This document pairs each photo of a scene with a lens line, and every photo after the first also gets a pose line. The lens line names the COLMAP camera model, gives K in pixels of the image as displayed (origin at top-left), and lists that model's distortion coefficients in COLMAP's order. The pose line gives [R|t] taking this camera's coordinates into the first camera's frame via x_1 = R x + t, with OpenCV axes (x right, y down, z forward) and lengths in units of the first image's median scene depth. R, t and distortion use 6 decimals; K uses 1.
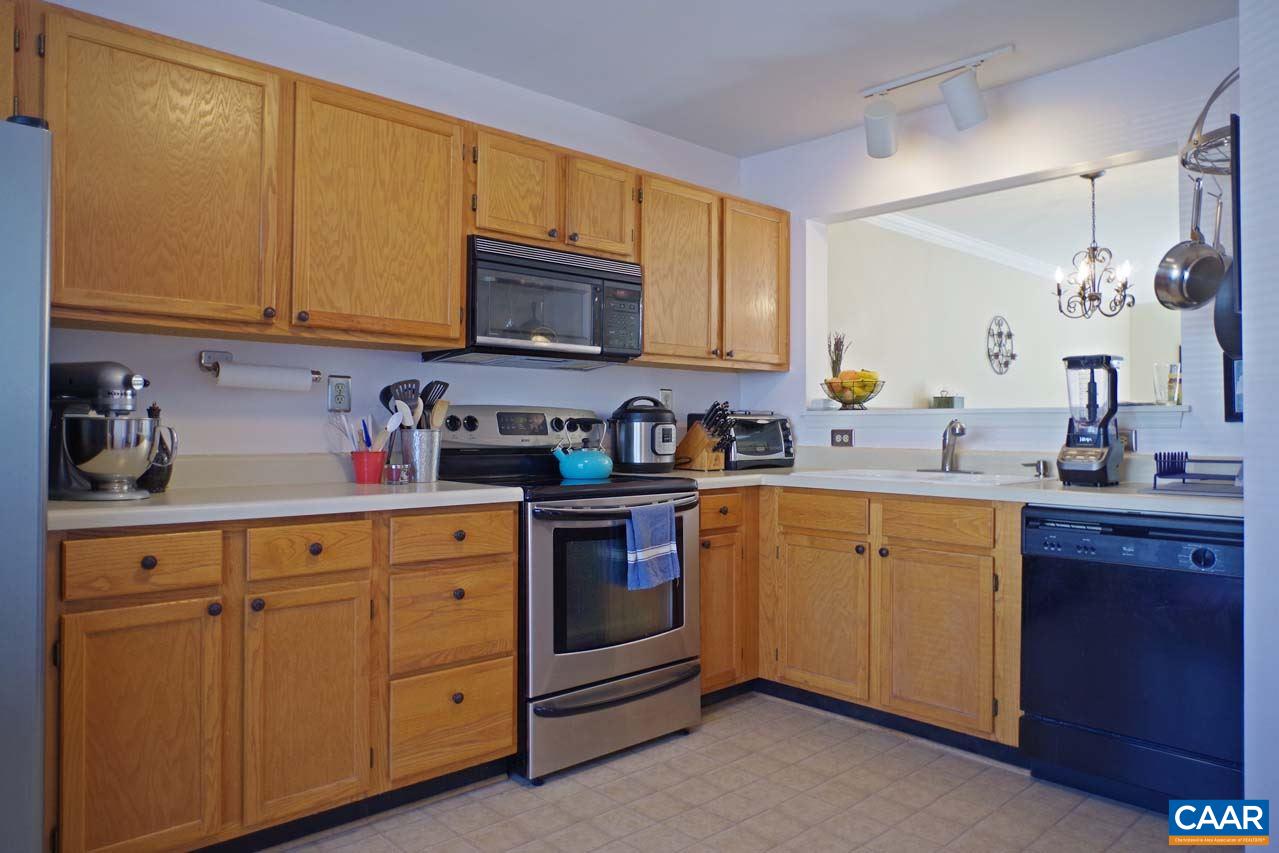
lens RADIAL K [[852.5, 0, 638.3], [0, 852.5, 421.7], [0, 0, 1]] dist [-0.035680, 0.020160]
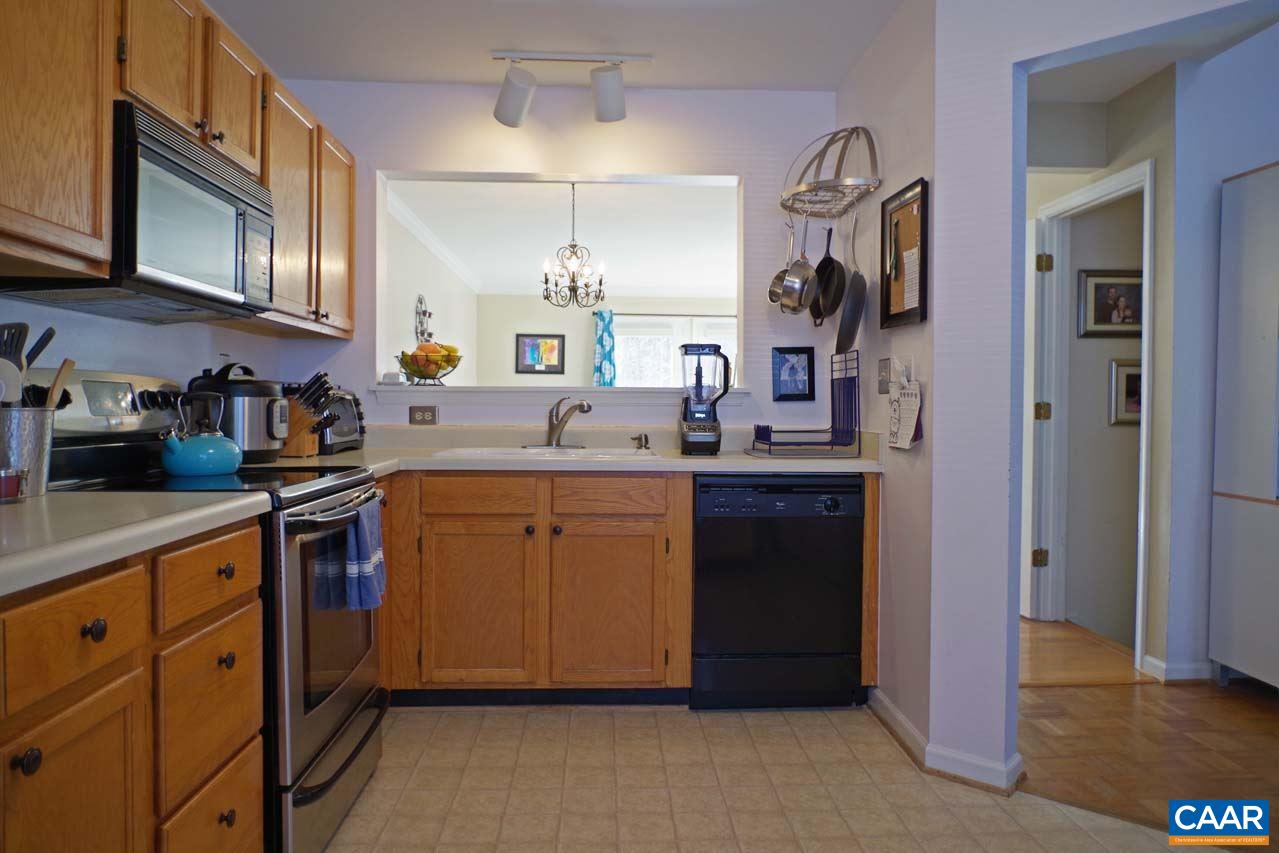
lens RADIAL K [[852.5, 0, 639.5], [0, 852.5, 423.1], [0, 0, 1]] dist [-0.035680, 0.020160]
pose [[0.653165, -0.015382, 0.757060, -0.391065], [-0.008657, 0.999577, 0.027779, -0.000480], [-0.757166, -0.024699, 0.652755, 0.270145]]
